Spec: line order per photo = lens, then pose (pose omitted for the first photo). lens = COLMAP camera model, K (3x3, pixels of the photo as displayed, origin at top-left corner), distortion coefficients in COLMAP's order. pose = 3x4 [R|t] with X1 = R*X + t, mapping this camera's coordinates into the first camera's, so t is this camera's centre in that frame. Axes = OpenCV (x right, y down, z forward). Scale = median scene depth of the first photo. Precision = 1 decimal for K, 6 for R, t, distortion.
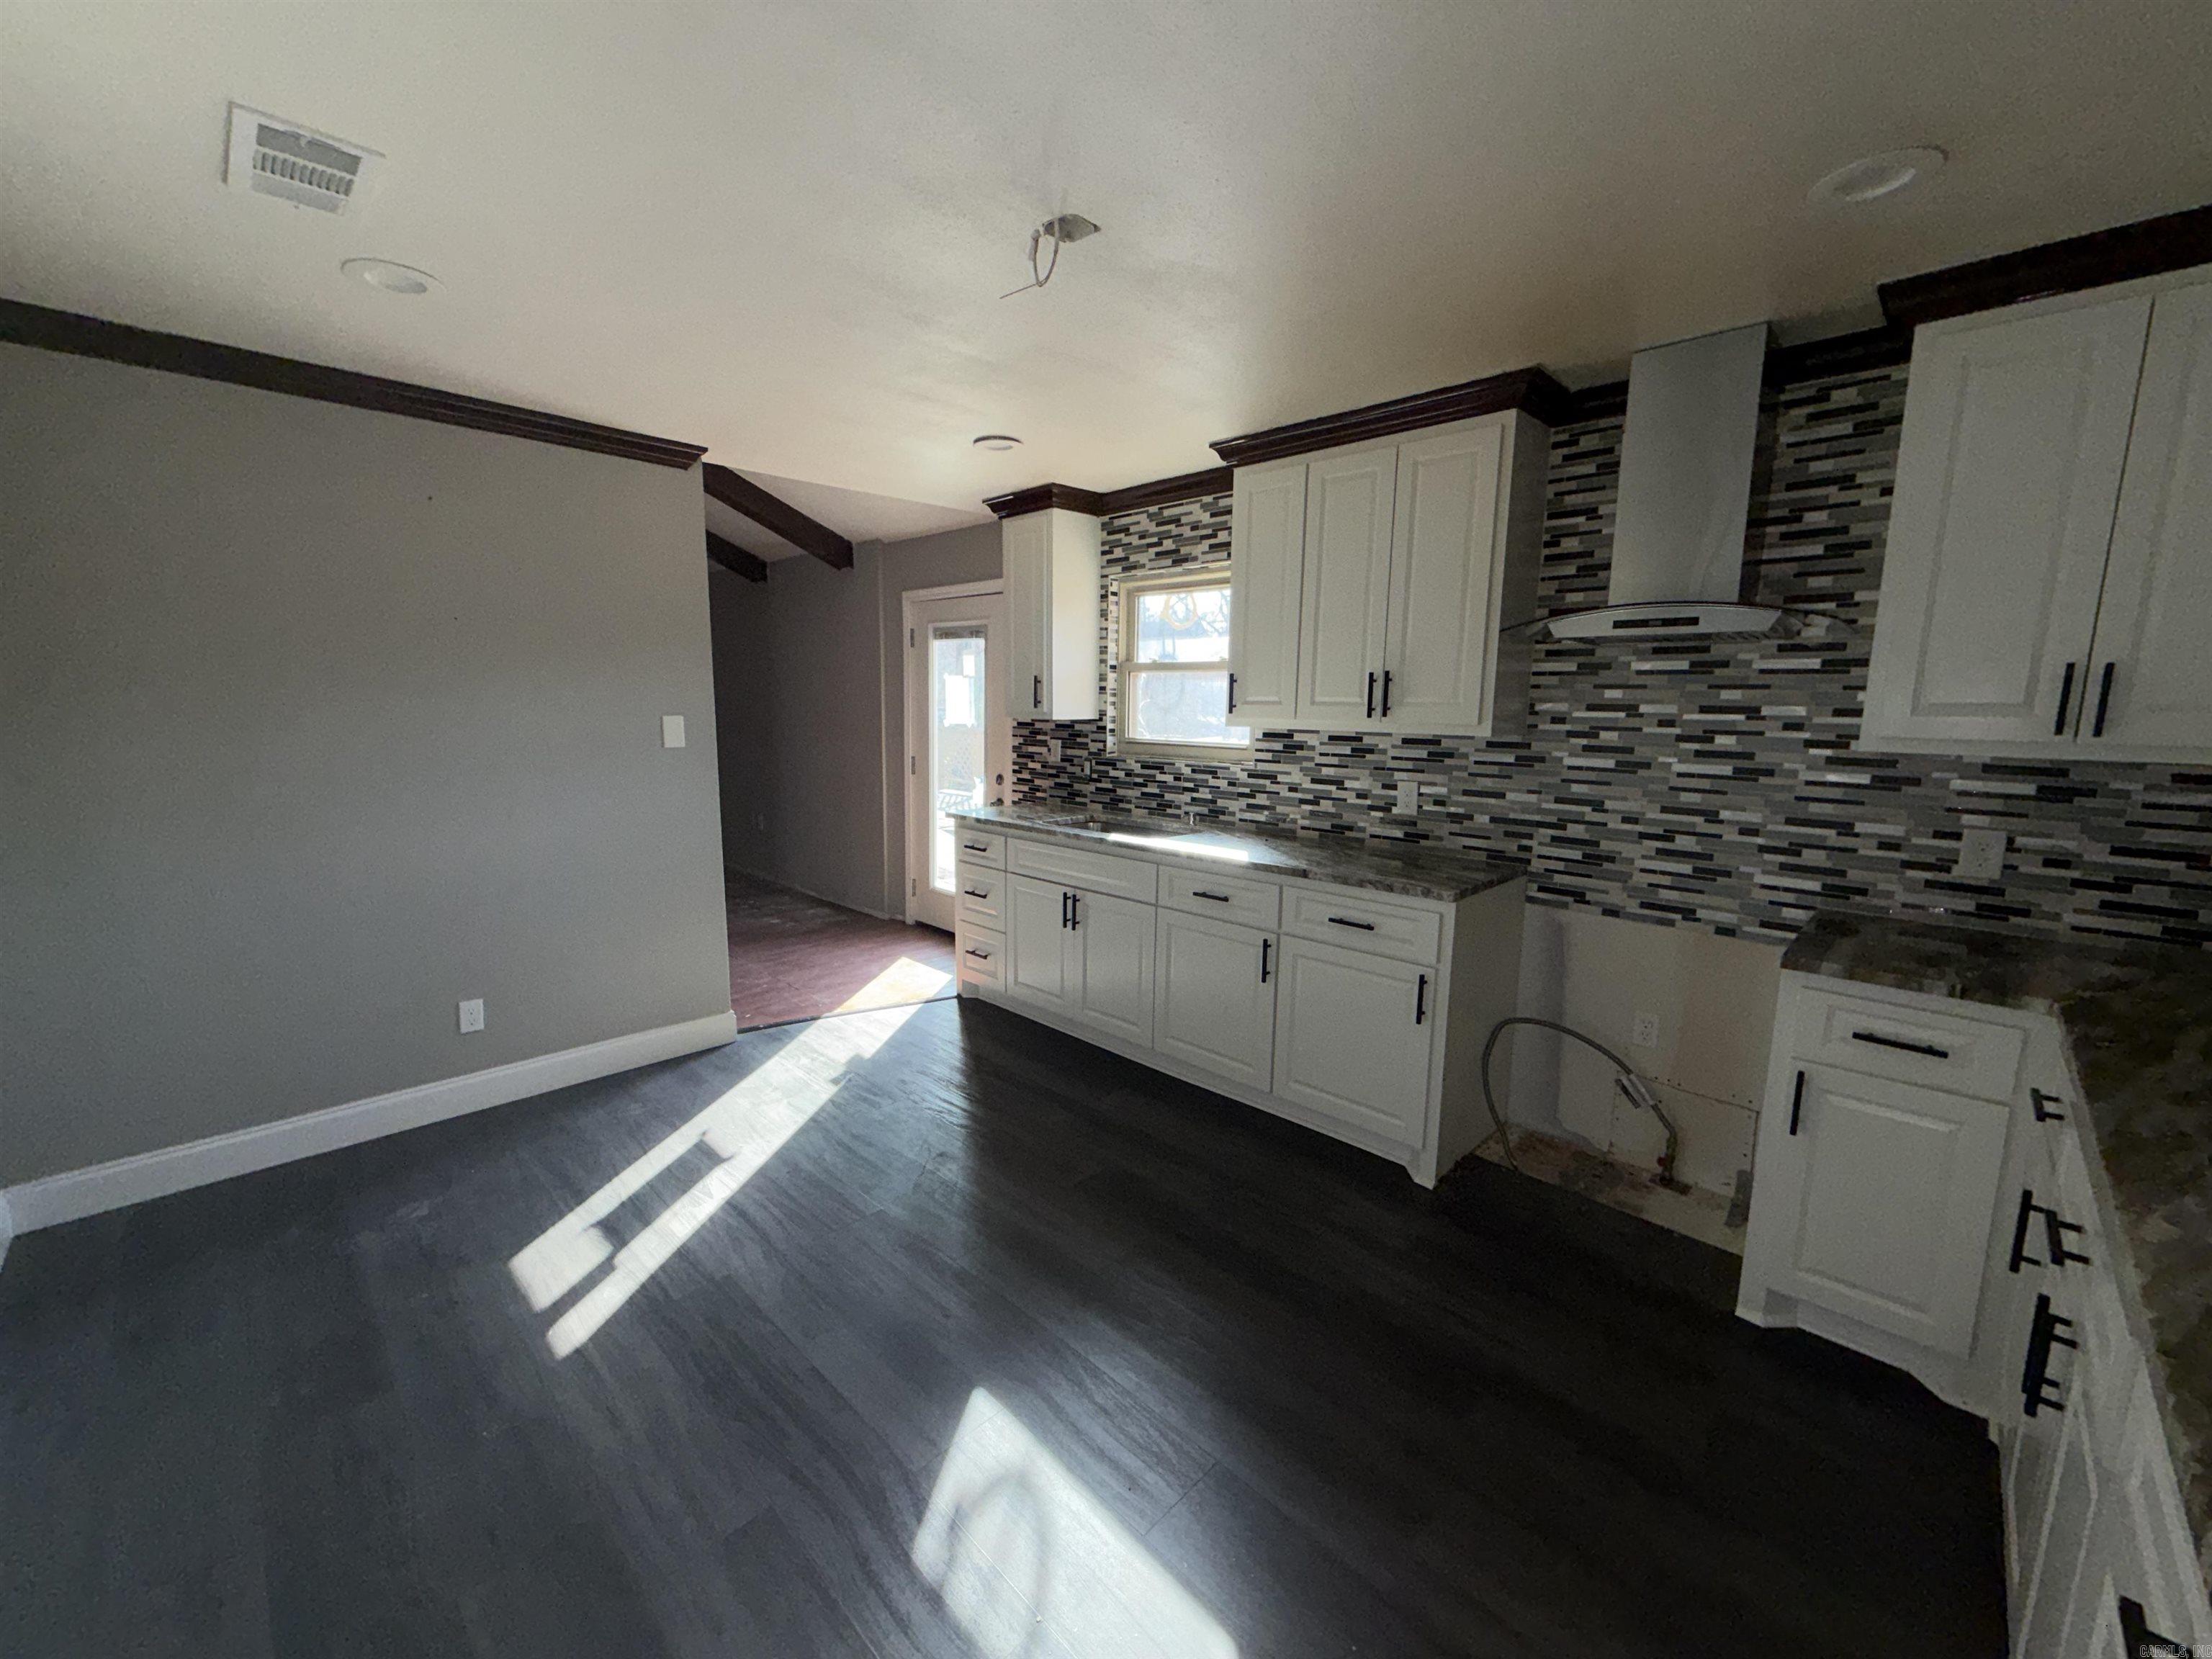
lens RADIAL K [[882.1, 0, 1100.4], [0, 882.1, 831.0], [0, 0, 1]] dist [-0.000210, 0.000040]
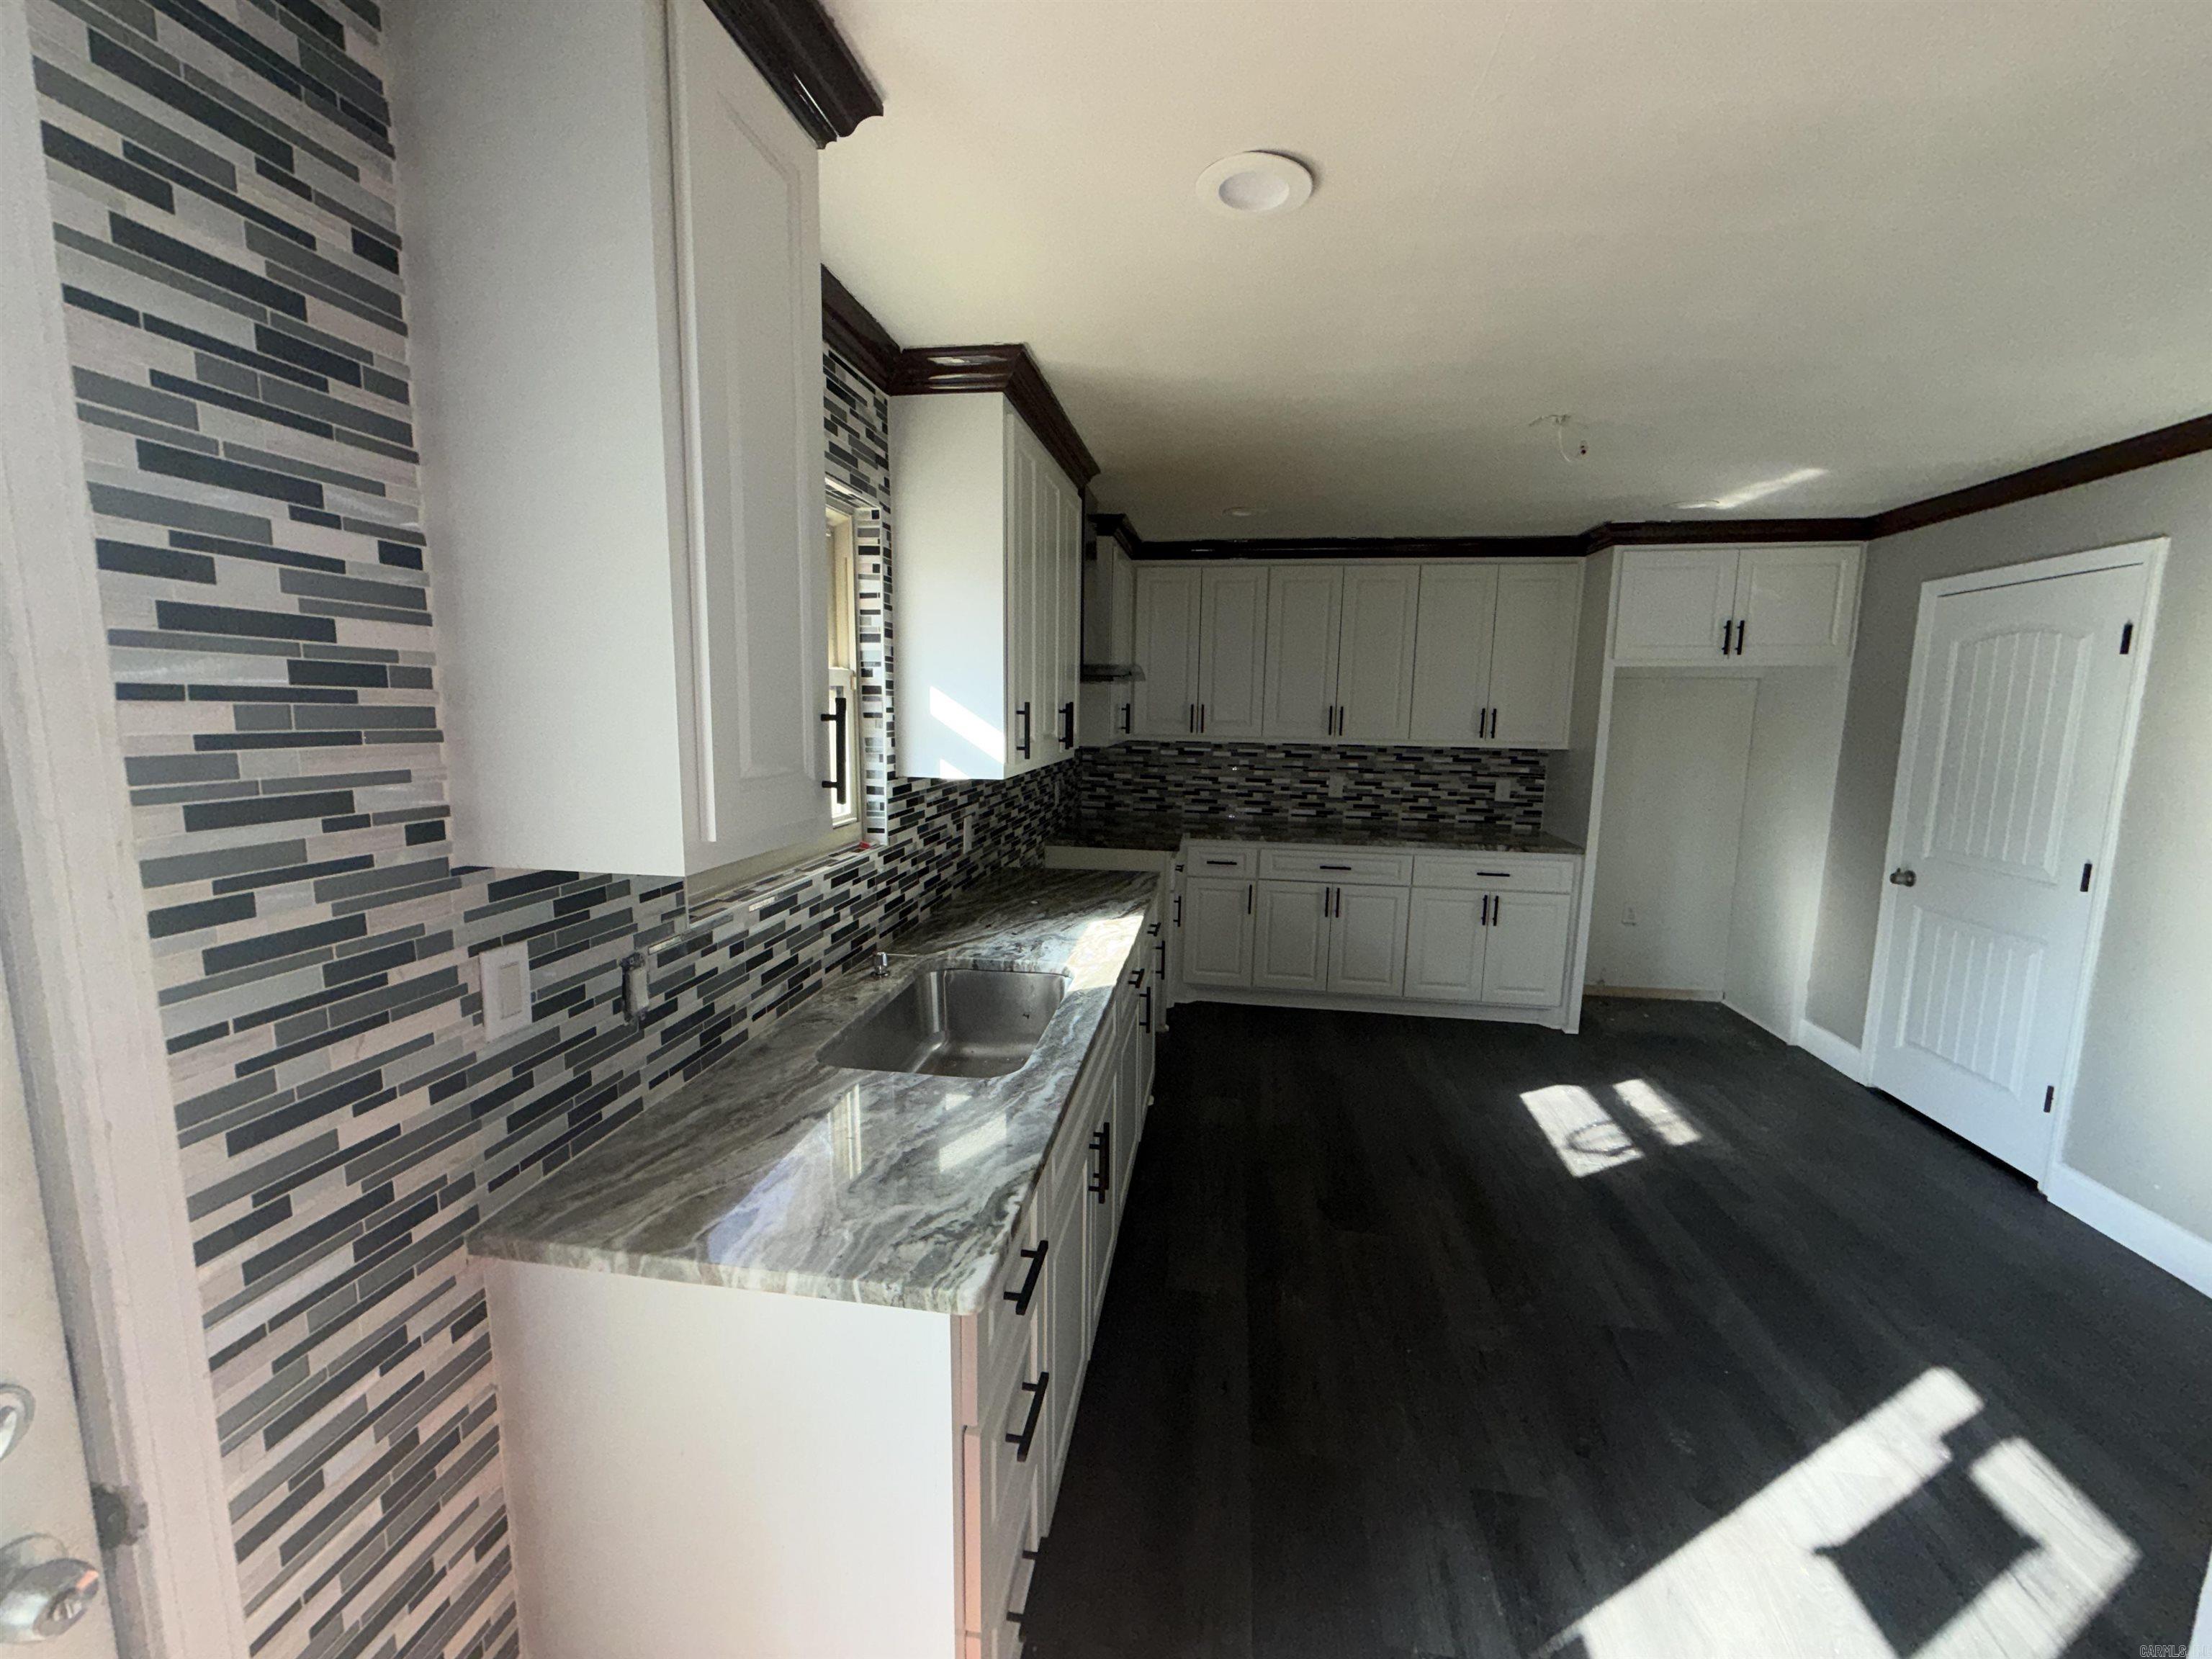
lens RADIAL K [[882.1, 0, 1100.4], [0, 882.1, 831.0], [0, 0, 1]] dist [-0.000210, 0.000040]
pose [[-0.583755, -0.137460, 0.800209, -0.539541], [0.099710, 0.965967, 0.238673, -0.282362], [-0.805784, 0.219116, -0.550183, 1.593150]]
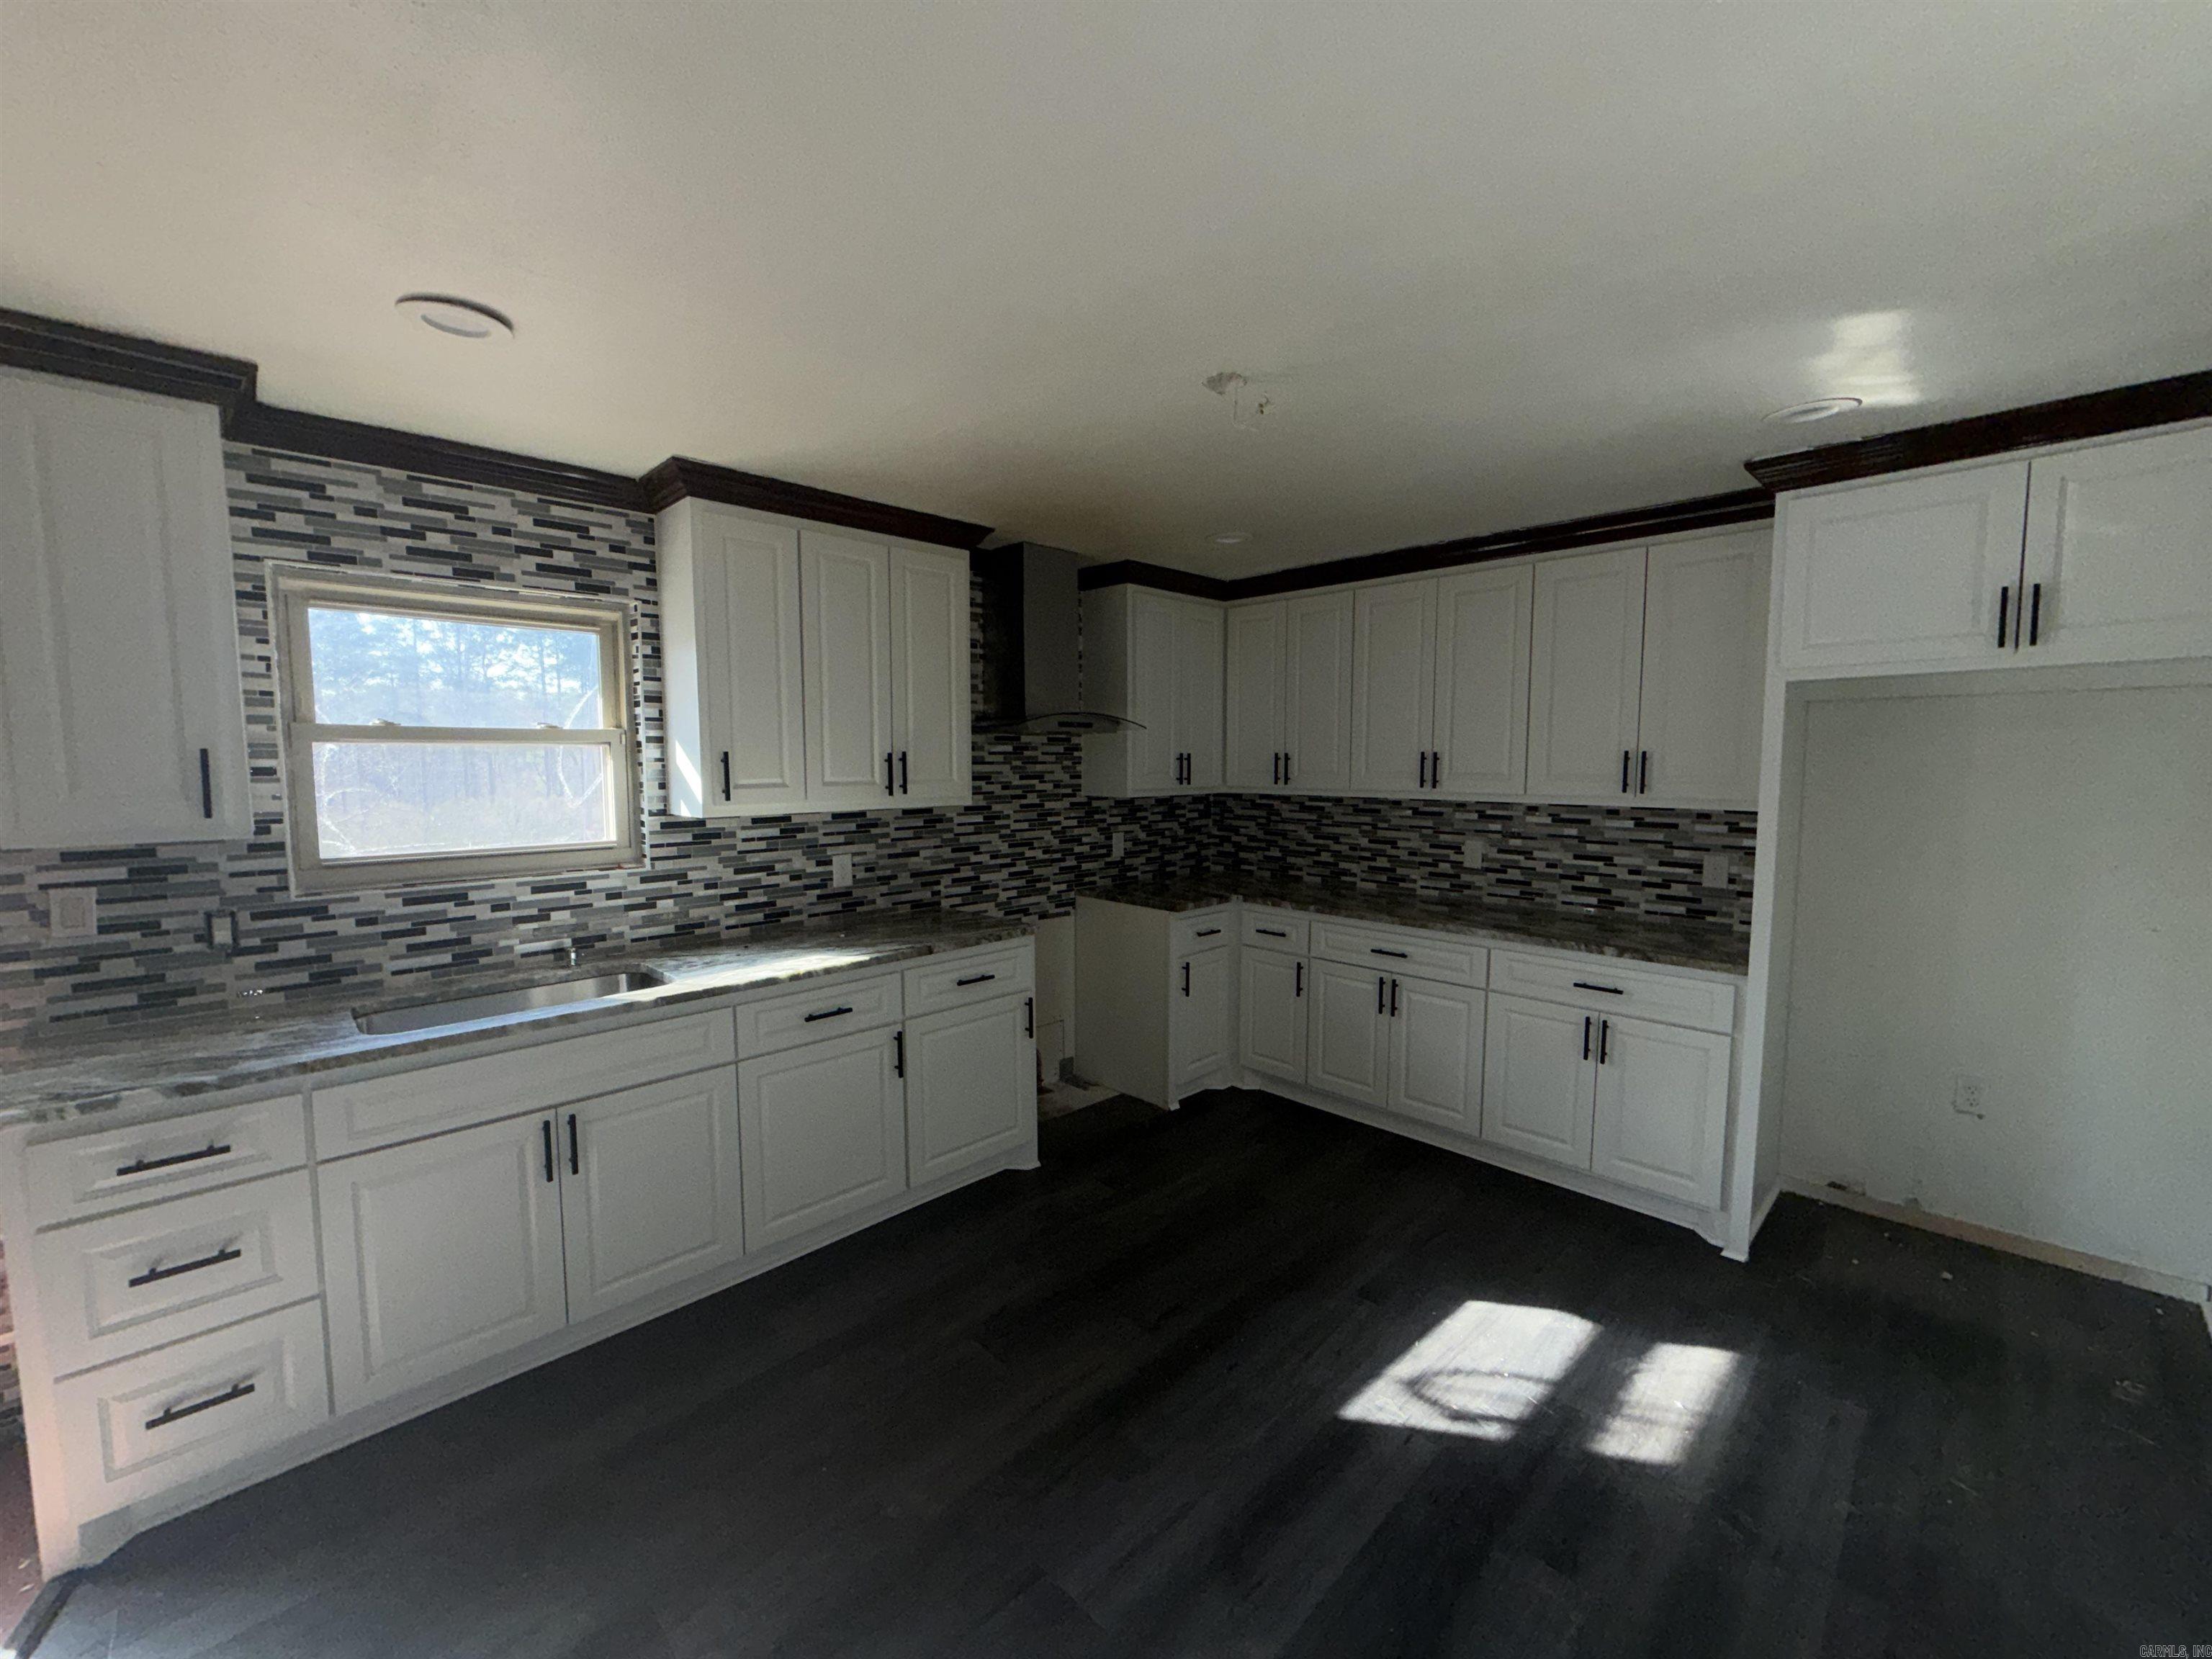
lens RADIAL K [[882.1, 0, 1100.4], [0, 882.1, 831.0], [0, 0, 1]] dist [-0.000210, 0.000040]
pose [[0.014913, -0.096264, 0.995244, -0.768959], [0.150891, 0.984172, 0.092932, -0.152486], [-0.988438, 0.148788, 0.029202, 0.757821]]
